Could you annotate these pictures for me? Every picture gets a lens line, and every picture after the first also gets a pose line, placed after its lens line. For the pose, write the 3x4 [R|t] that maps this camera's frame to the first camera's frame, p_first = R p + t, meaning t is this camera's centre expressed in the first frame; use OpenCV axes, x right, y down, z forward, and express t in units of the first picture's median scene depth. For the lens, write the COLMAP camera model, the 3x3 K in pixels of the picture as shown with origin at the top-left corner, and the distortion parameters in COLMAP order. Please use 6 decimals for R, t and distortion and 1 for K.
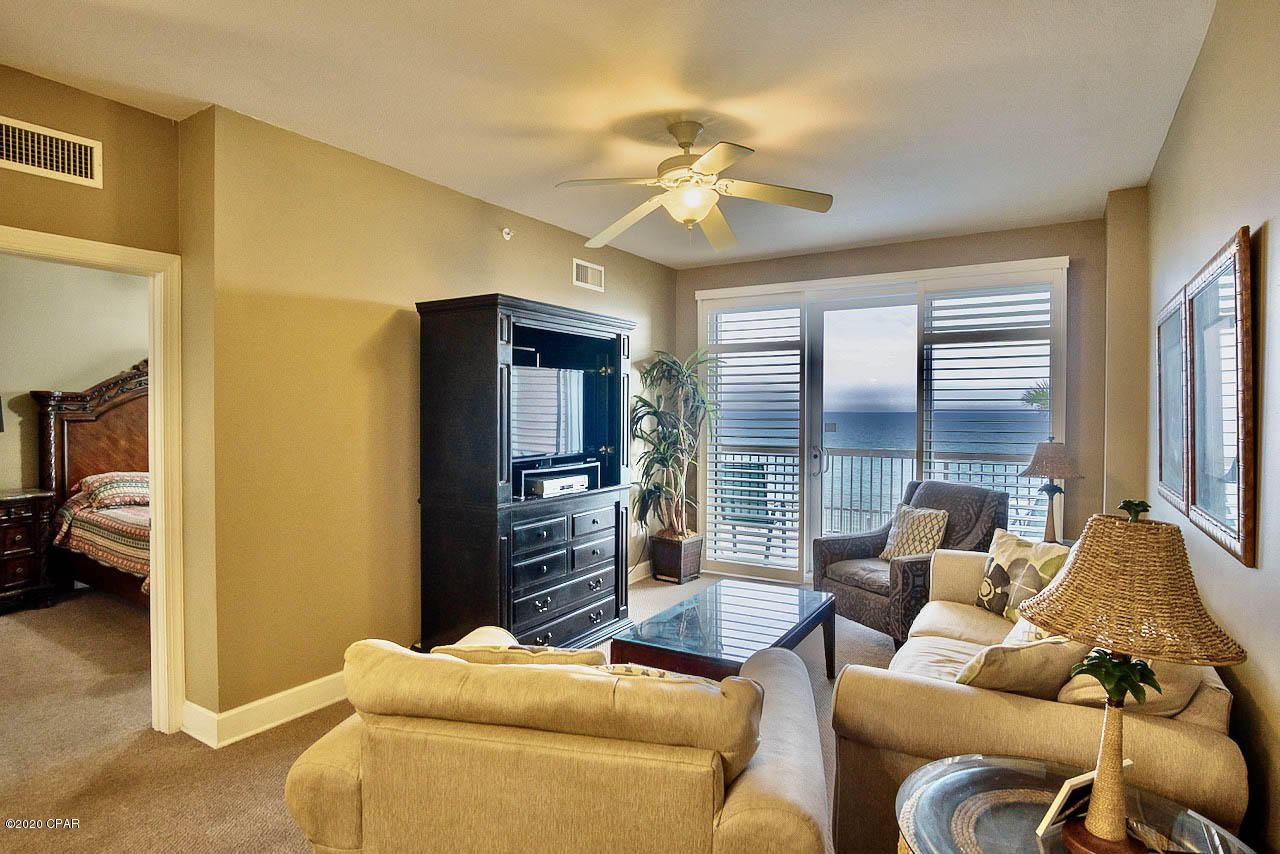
lens RADIAL K [[693.0, 0, 636.5], [0, 693.0, 418.6], [0, 0, 1]] dist [-0.025686, 0.009247]
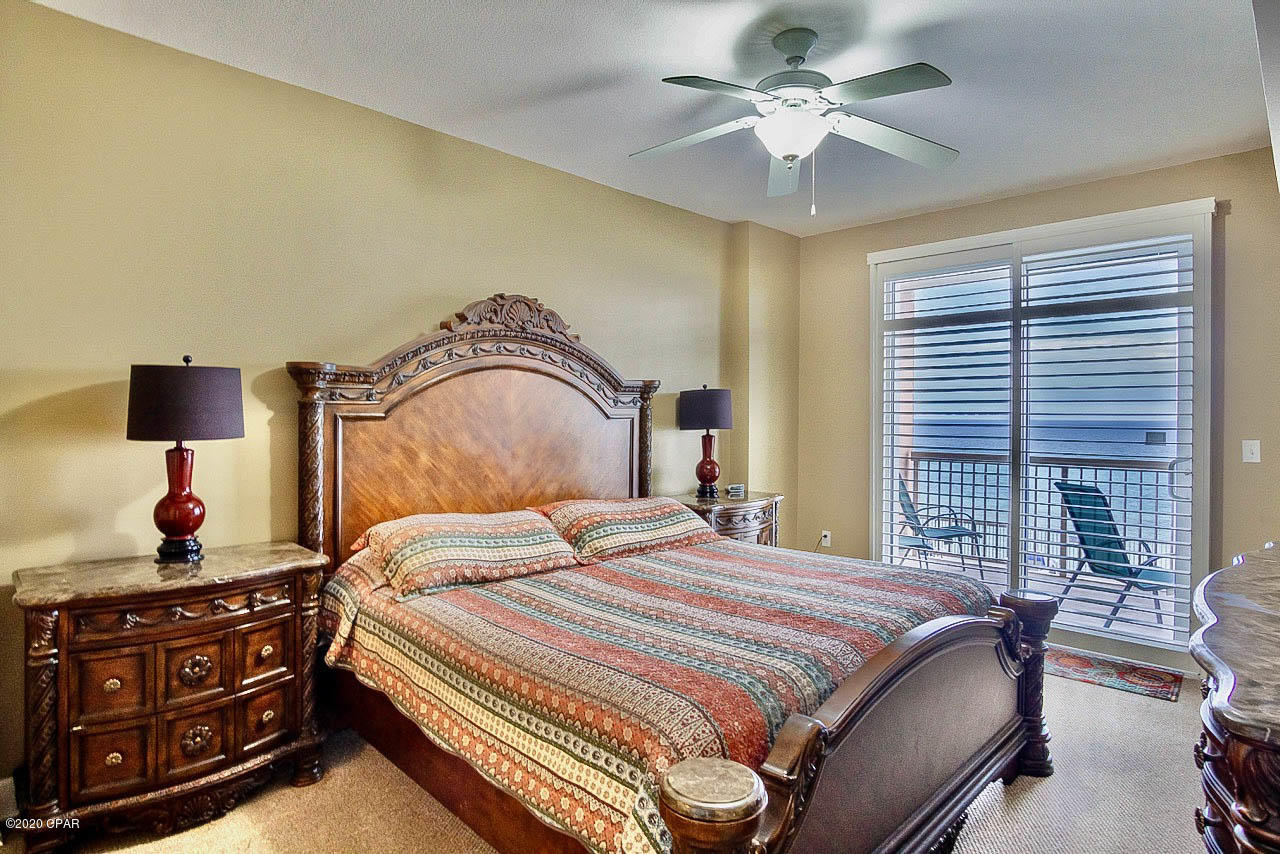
lens RADIAL K [[693.0, 0, 636.5], [0, 693.0, 418.6], [0, 0, 1]] dist [-0.025686, 0.009247]
pose [[0.970550, -0.000869, -0.240898, -0.485066], [-0.002029, 0.999929, -0.011781, 0.010161], [0.240891, 0.011922, 0.970479, 0.534803]]
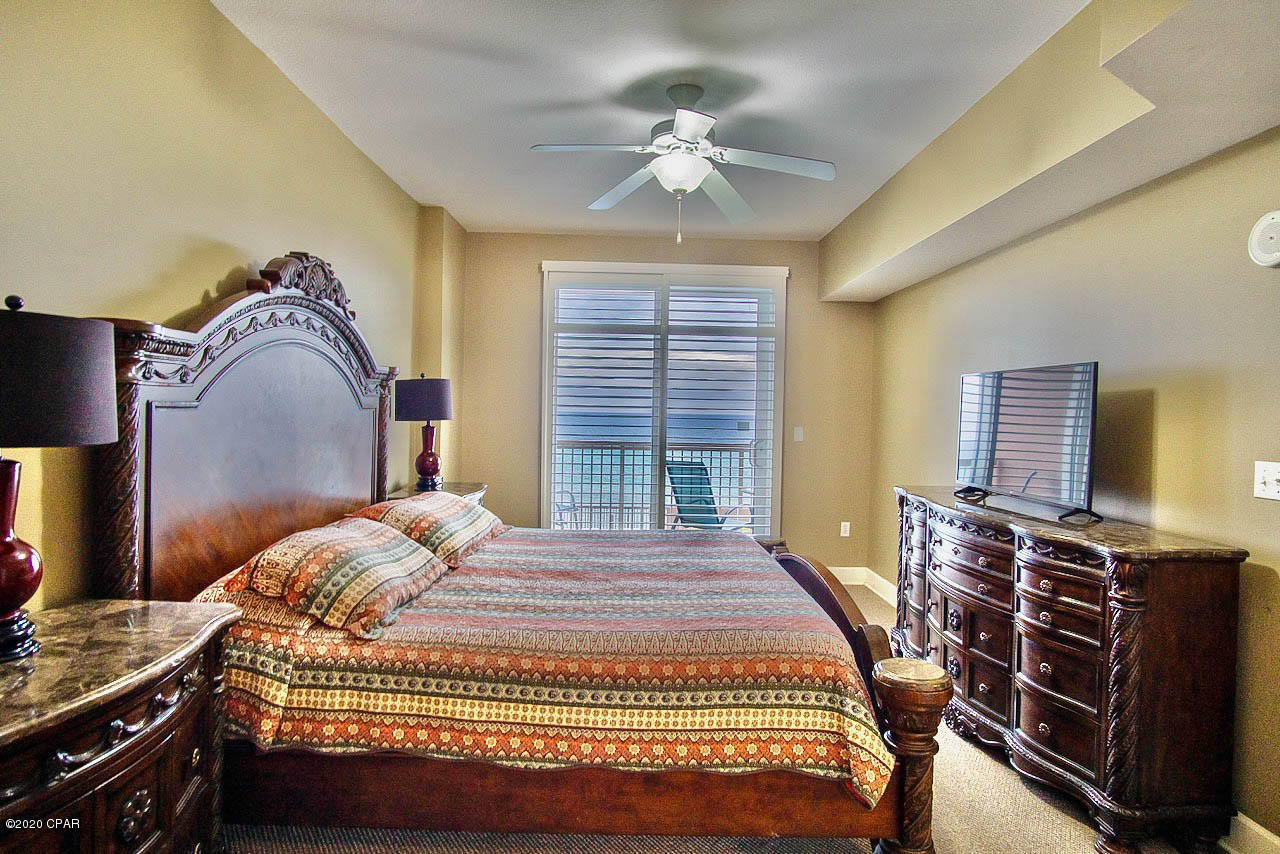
lens RADIAL K [[693.0, 0, 636.5], [0, 693.0, 418.6], [0, 0, 1]] dist [-0.025686, 0.009247]
pose [[0.845689, 0.002997, 0.533667, -0.834132], [-0.005179, 0.999983, 0.002591, 0.008017], [-0.533651, -0.004955, 0.845690, 0.560709]]
